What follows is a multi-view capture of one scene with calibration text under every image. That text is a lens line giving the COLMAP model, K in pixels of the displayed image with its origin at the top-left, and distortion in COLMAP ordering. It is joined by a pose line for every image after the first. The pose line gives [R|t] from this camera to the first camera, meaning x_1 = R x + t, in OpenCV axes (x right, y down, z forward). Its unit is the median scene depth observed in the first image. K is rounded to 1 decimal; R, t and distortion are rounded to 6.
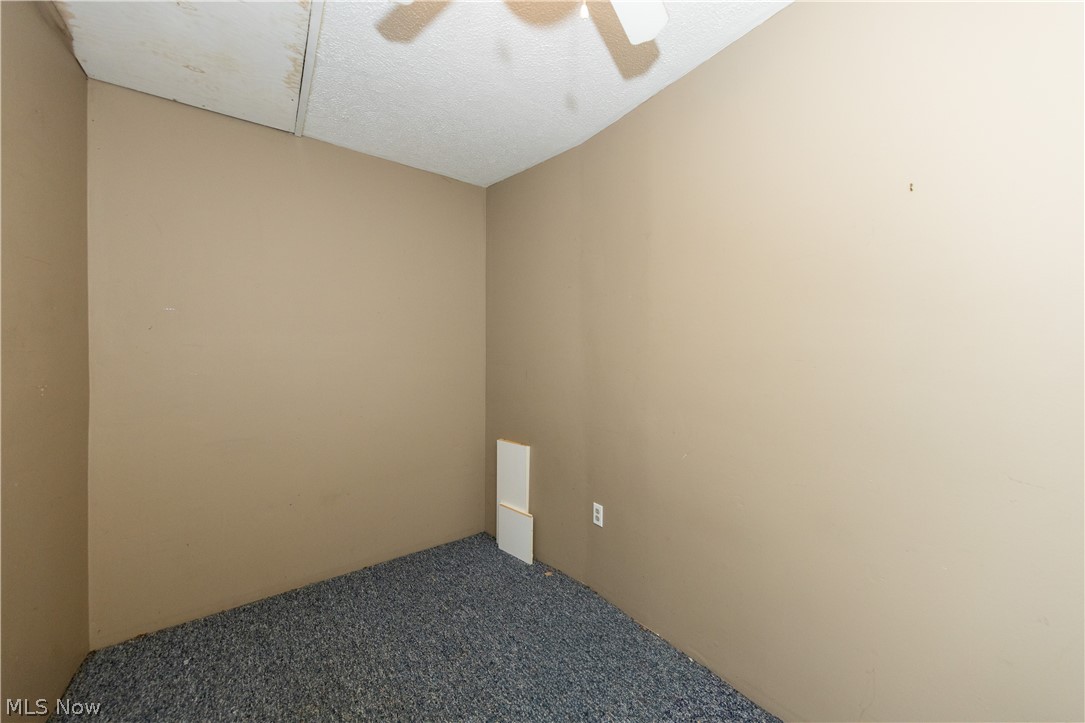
lens RADIAL K [[392.3, 0, 537.9], [0, 392.3, 358.2], [0, 0, 1]] dist [0.000670, 0.000033]
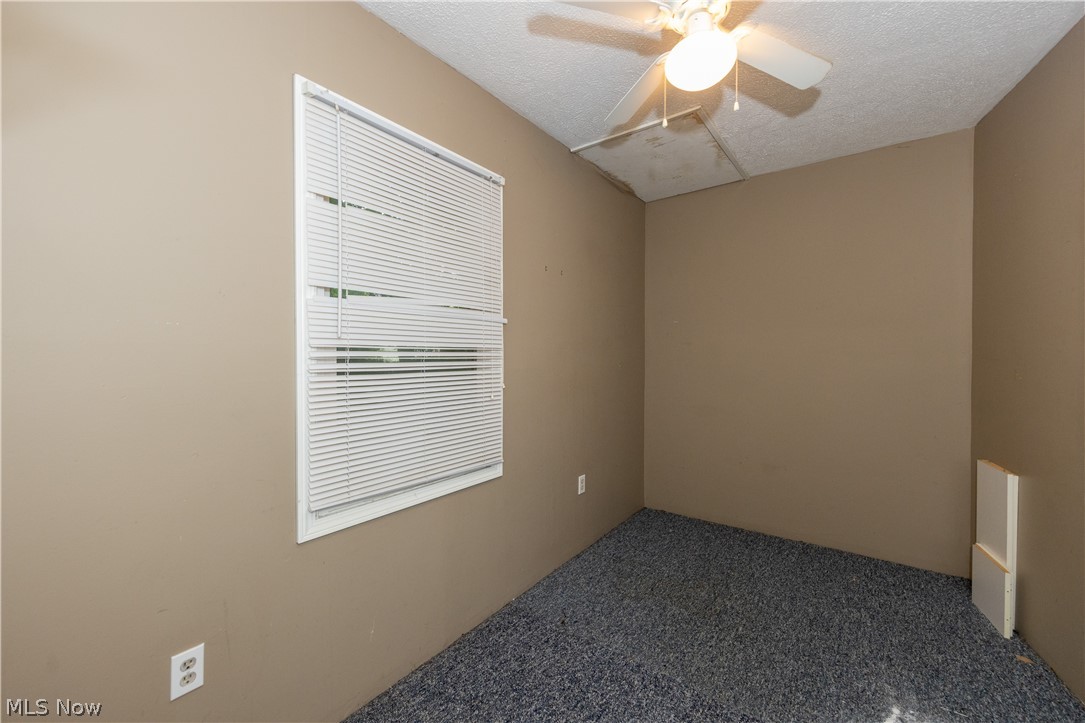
lens RADIAL K [[416.2, 0, 542.5], [0, 416.2, 361.5], [0, 0, 1]] dist [-0.000014, 0.000033]
pose [[0.287461, 0.018960, -0.957605, 0.500511], [-0.002490, 0.999815, 0.019049, 0.005713], [0.957789, -0.003091, 0.287456, -0.037297]]
